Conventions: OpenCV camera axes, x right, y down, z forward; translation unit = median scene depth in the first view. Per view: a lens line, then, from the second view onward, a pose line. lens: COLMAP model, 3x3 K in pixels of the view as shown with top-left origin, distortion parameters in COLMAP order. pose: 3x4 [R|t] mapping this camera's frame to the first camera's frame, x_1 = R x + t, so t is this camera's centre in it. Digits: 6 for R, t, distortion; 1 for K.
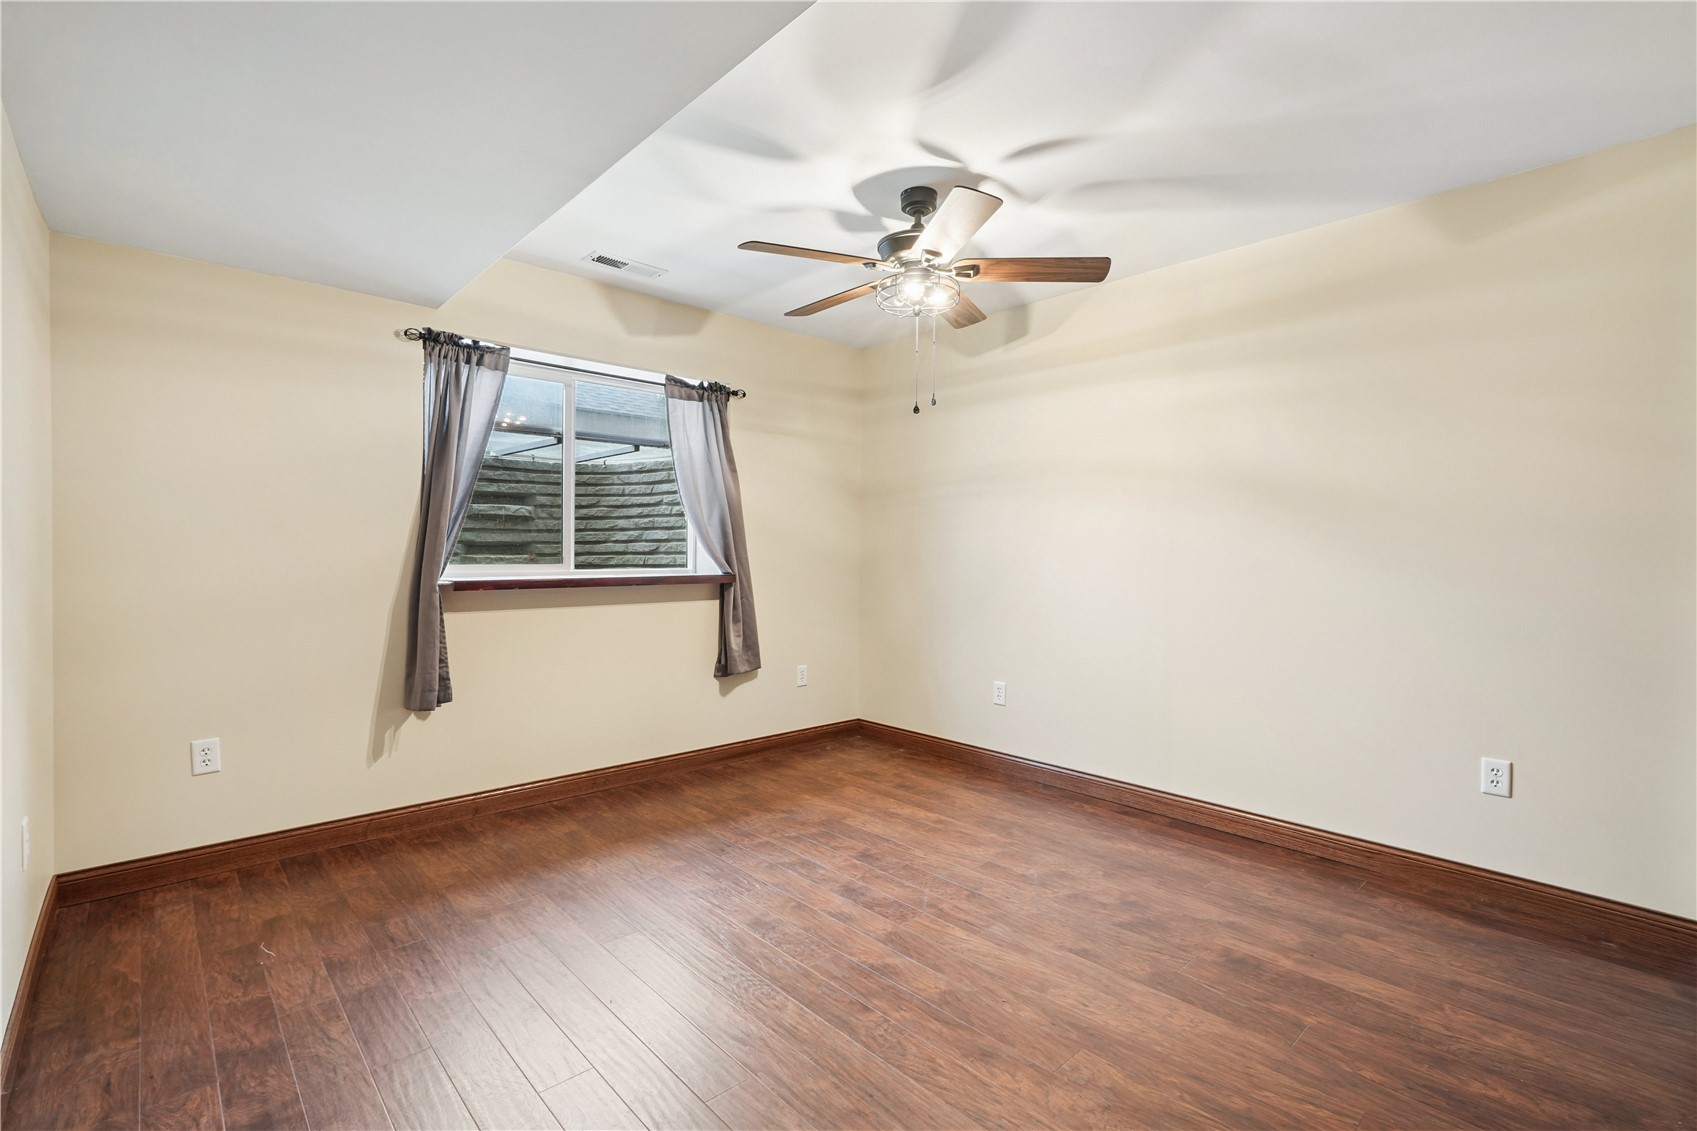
lens RADIAL K [[762.2, 0, 852.3], [0, 762.2, 575.9], [0, 0, 1]] dist [-0.000189, 0.000775]
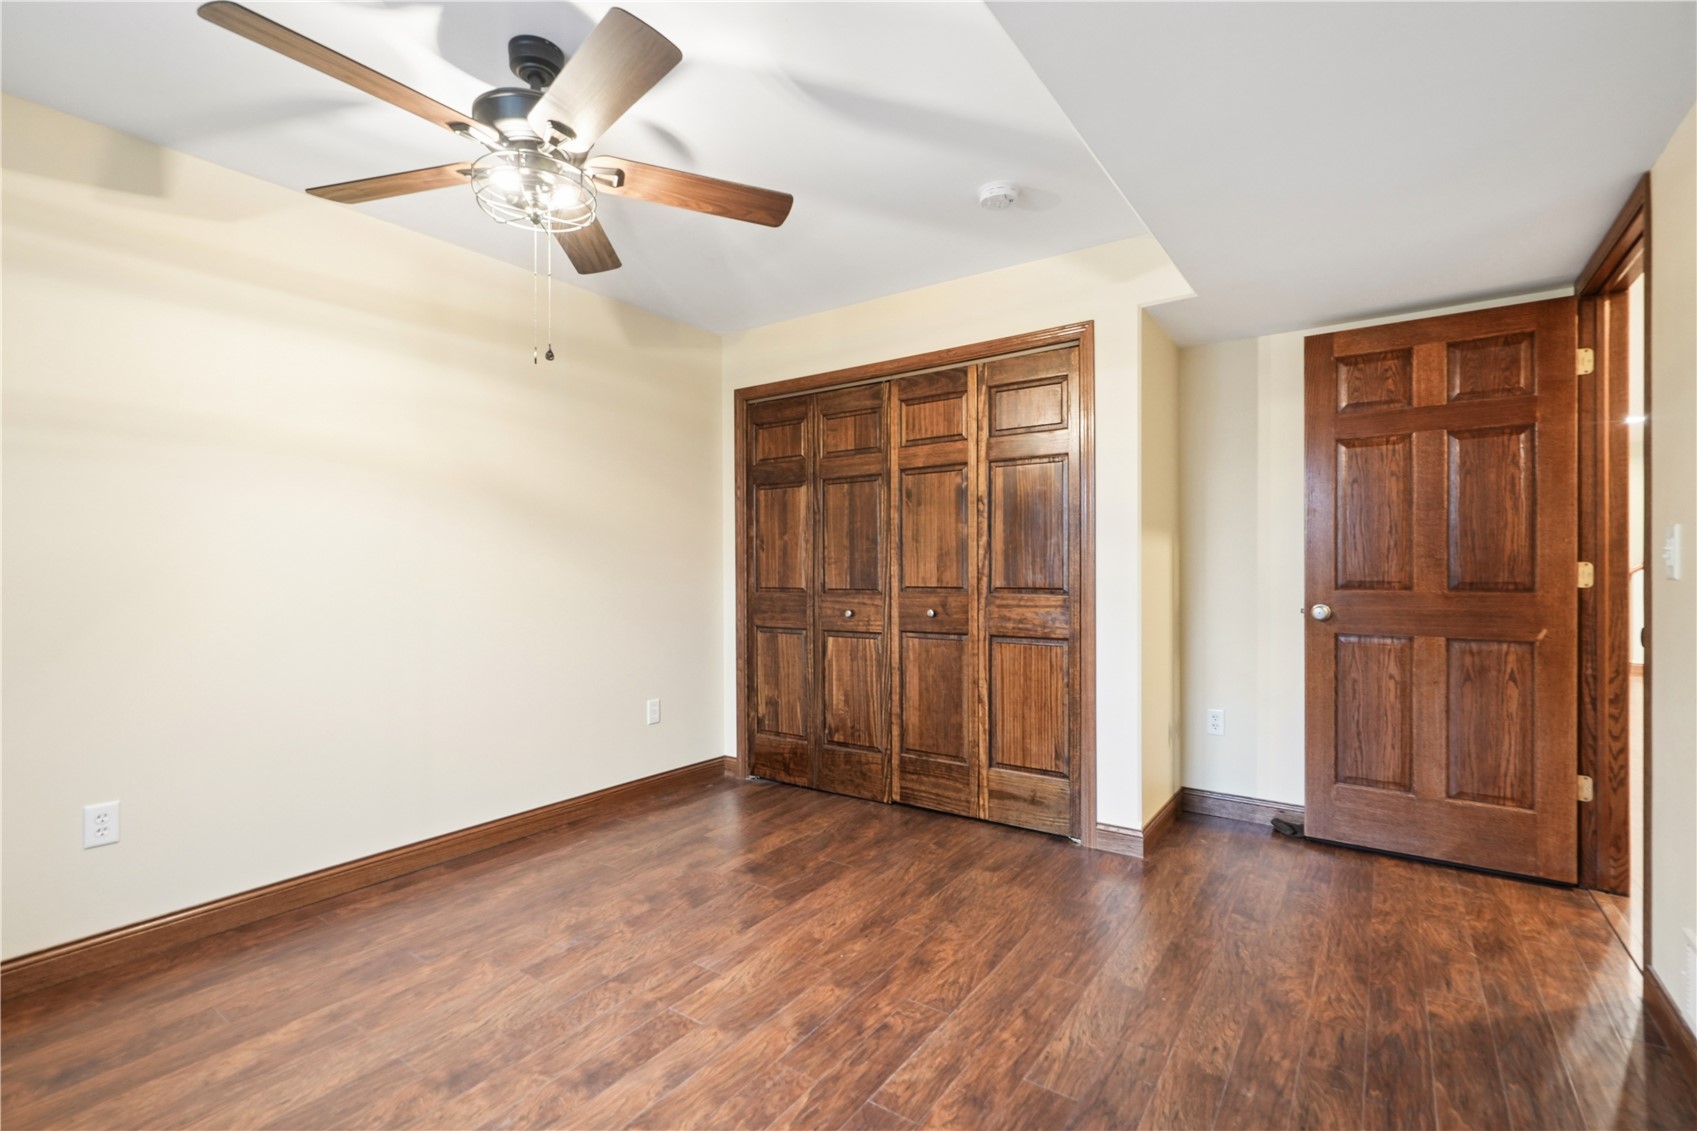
lens RADIAL K [[762.2, 0, 852.3], [0, 762.2, 575.9], [0, 0, 1]] dist [-0.000189, 0.000775]
pose [[-0.208287, -0.016894, 0.977922, -0.685583], [0.031417, 0.999219, 0.023954, -0.024408], [-0.977563, 0.035712, -0.207594, 0.914989]]
